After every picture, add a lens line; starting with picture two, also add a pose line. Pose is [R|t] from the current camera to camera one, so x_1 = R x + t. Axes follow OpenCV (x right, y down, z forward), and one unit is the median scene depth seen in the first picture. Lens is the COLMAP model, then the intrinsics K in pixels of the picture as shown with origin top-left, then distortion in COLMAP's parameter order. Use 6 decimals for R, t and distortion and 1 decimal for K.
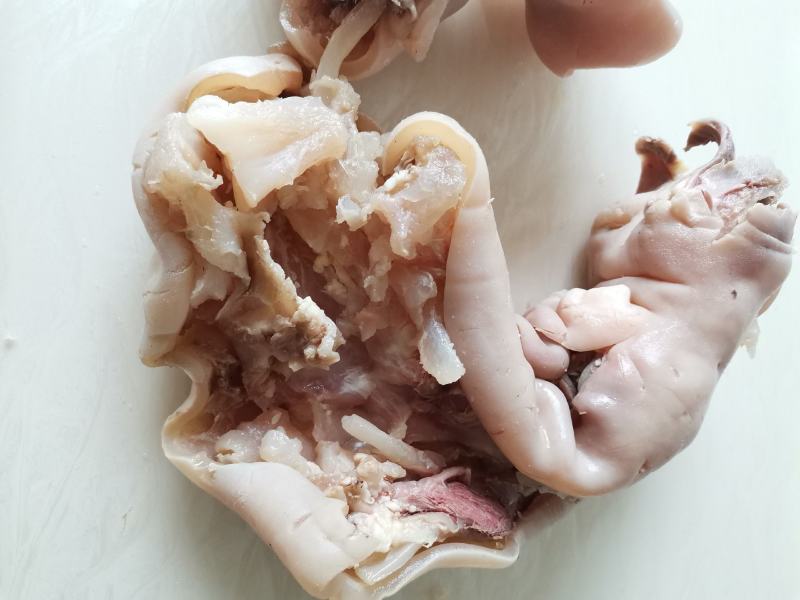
lens RADIAL K [[607.3, 0, 399.4], [0, 607.3, 304.6], [0, 0, 1]] dist [0.066223, -0.105729]
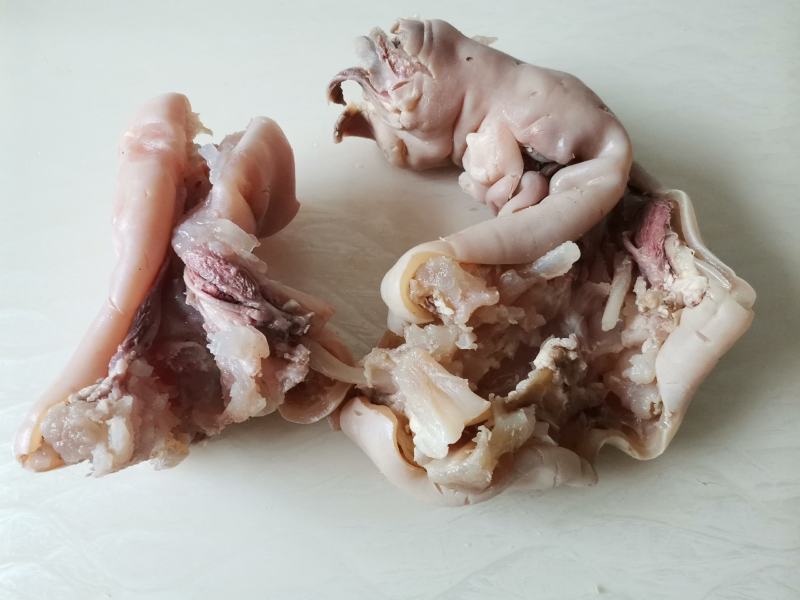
lens RADIAL K [[607.3, 0, 399.4], [0, 607.3, 304.6], [0, 0, 1]] dist [0.066223, -0.105729]
pose [[-0.142391, -0.986823, 0.076851, -0.079513], [0.987148, -0.135887, 0.084107, -0.374894], [-0.072556, 0.087839, 0.993489, -0.307077]]
